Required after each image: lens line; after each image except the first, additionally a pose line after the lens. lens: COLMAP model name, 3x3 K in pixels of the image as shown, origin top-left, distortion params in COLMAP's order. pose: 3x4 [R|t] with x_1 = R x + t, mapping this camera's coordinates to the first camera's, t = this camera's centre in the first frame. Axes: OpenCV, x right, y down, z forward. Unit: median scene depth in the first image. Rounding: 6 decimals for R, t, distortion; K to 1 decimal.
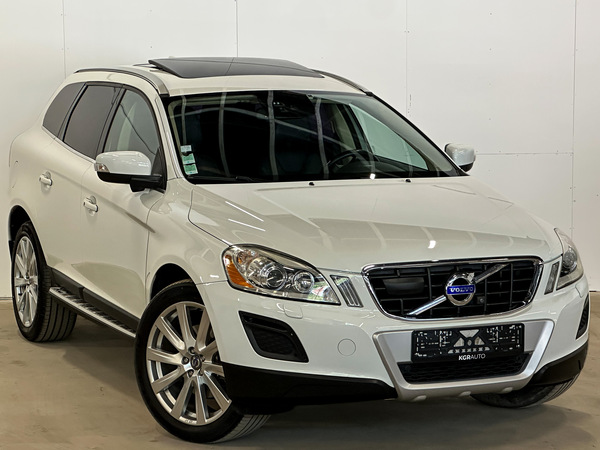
lens RADIAL K [[1555.1, 0, 299.2], [0, 1555.1, 226.5], [0, 0, 1]] dist [0.300774, 0.000000]
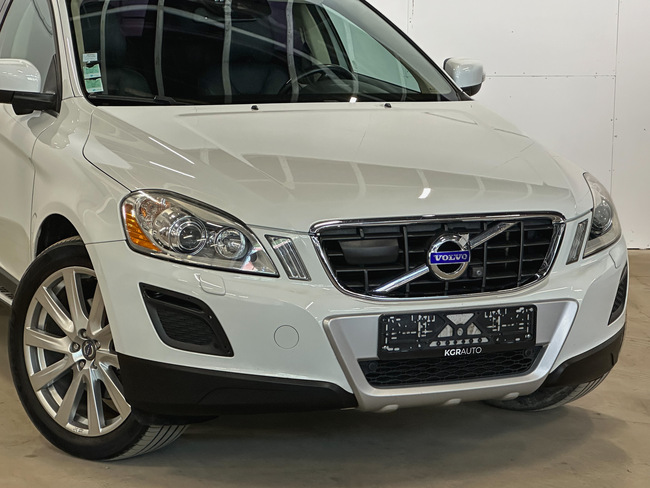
lens RADIAL K [[1733.6, 0, 325.6], [0, 1733.6, 243.5], [0, 0, 1]] dist [0.139739, 0.000000]
pose [[0.999874, 0.013942, 0.007594, 0.039764], [-0.014270, 0.998881, 0.045095, -0.000831], [-0.006957, -0.045198, 0.998954, 0.203459]]
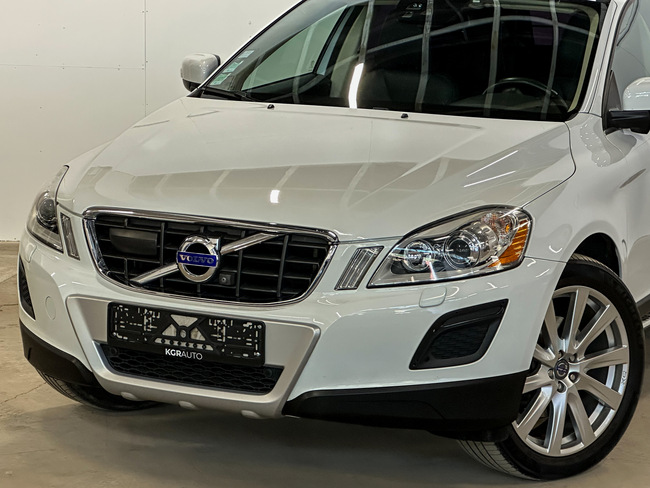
lens RADIAL K [[1794.4, 0, 324.7], [0, 1794.4, 243.9], [0, 0, 1]] dist [-0.123874, 0.000000]
pose [[0.620580, 0.132204, -0.772918, 0.749364], [-0.109935, 0.990619, 0.081174, -0.037671], [0.776399, 0.034596, 0.629292, 0.523759]]
